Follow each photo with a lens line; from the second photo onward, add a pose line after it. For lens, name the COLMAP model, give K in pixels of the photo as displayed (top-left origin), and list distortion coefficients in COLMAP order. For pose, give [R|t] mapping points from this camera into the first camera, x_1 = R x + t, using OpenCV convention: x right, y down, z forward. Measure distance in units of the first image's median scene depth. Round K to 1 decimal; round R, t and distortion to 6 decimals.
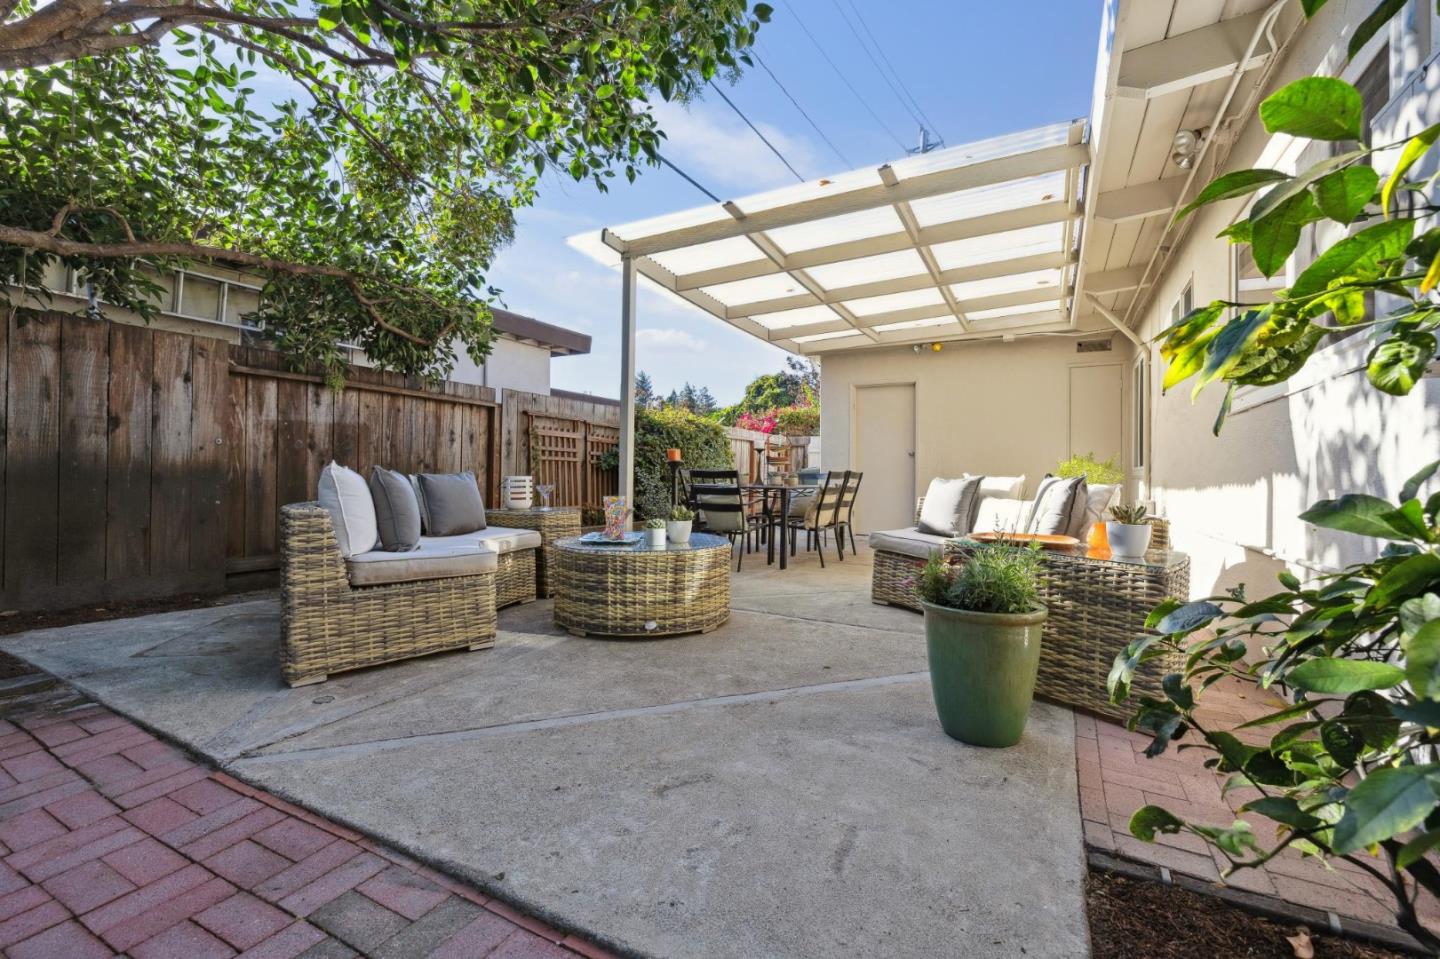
lens RADIAL K [[618.0, 0, 722.6], [0, 618.0, 465.6], [0, 0, 1]] dist [0.000377, 0.000085]
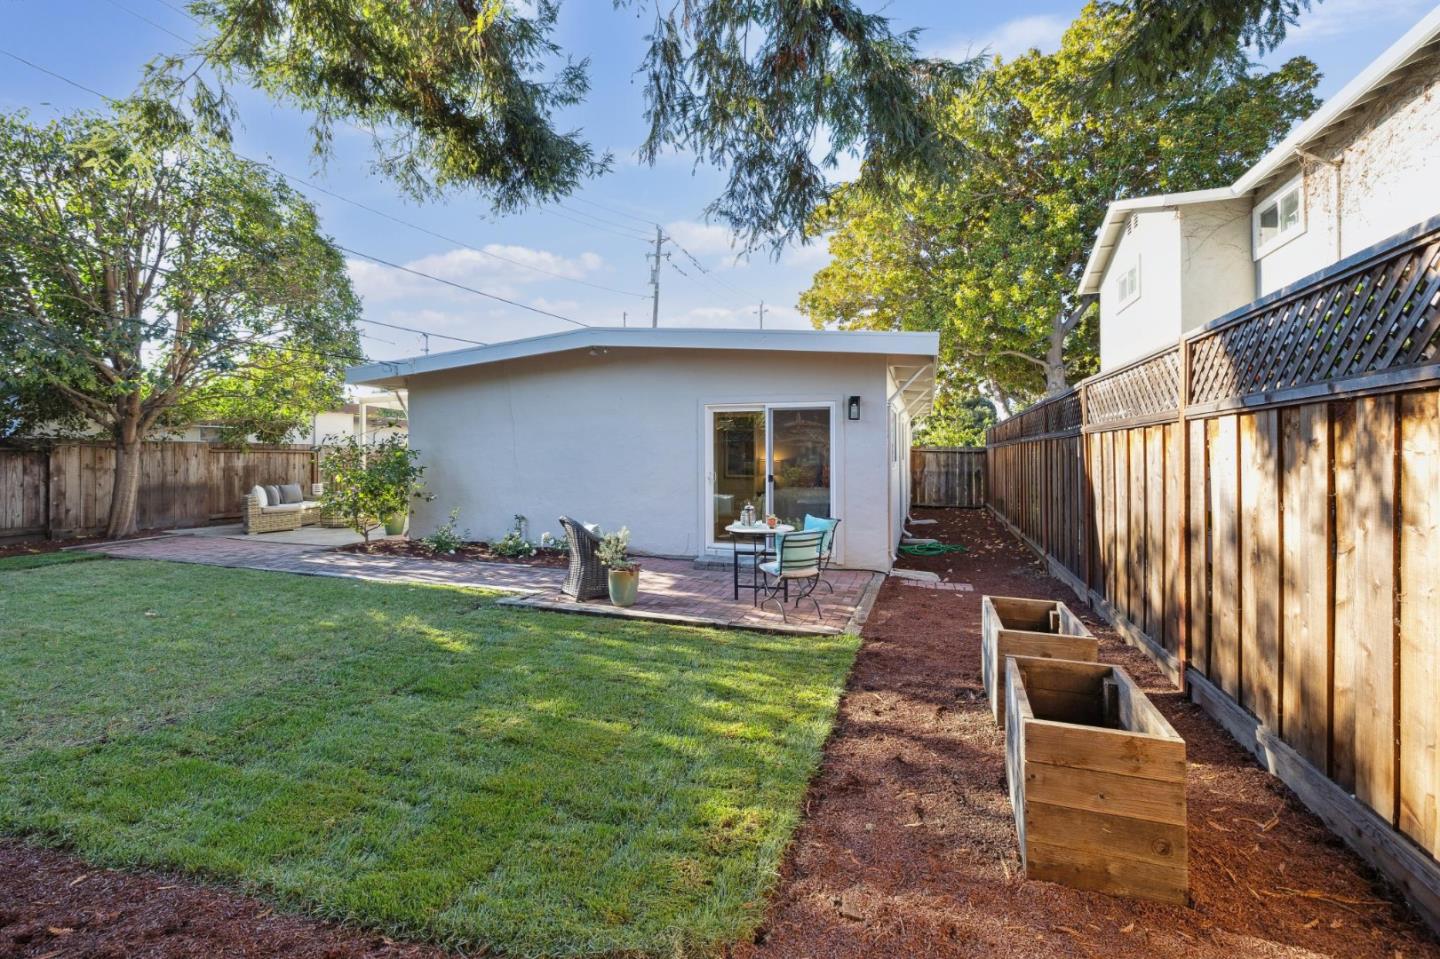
lens RADIAL K [[618.0, 0, 722.6], [0, 618.0, 465.6], [0, 0, 1]] dist [0.000377, 0.000085]
pose [[0.987770, -0.016268, 0.155070, 1.196699], [0.011751, 0.999481, 0.029999, -0.145750], [-0.155477, -0.027810, 0.987448, -2.347194]]
